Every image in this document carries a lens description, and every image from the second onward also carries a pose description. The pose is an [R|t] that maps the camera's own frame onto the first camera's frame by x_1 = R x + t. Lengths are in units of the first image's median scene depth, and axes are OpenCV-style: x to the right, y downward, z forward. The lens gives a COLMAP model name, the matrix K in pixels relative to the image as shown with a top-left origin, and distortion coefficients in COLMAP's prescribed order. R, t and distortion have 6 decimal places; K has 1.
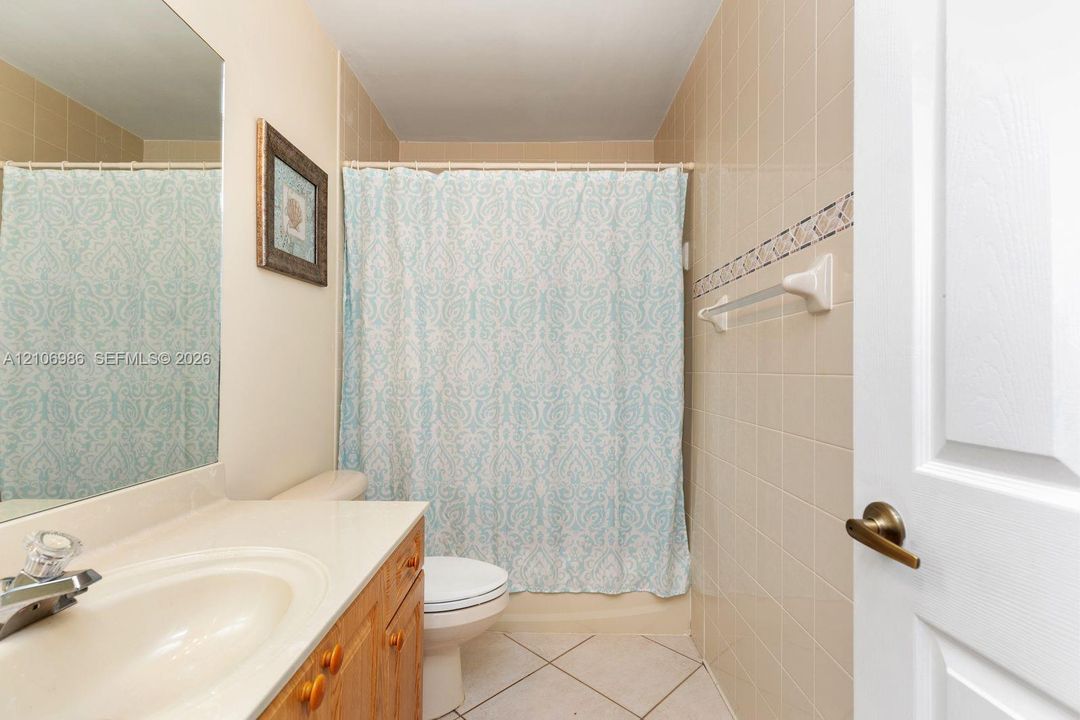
lens RADIAL K [[481.1, 0, 540.0], [0, 481.1, 360.0], [0, 0, 1]] dist [0.001531, -0.000824]
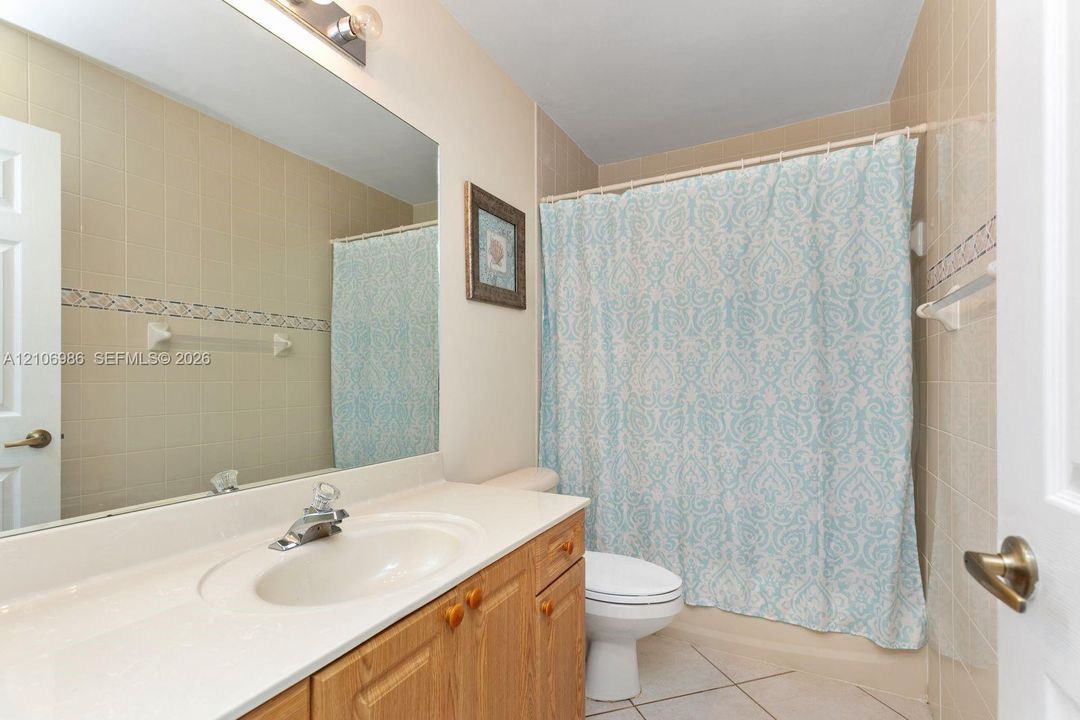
lens RADIAL K [[489.9, 0, 540.6], [0, 489.9, 373.0], [0, 0, 1]] dist [-0.000922, -0.000527]
pose [[0.888904, -0.012805, -0.457914, 0.117233], [0.015213, 0.999883, 0.001570, 0.000079], [0.457840, -0.008362, 0.888995, -0.036862]]
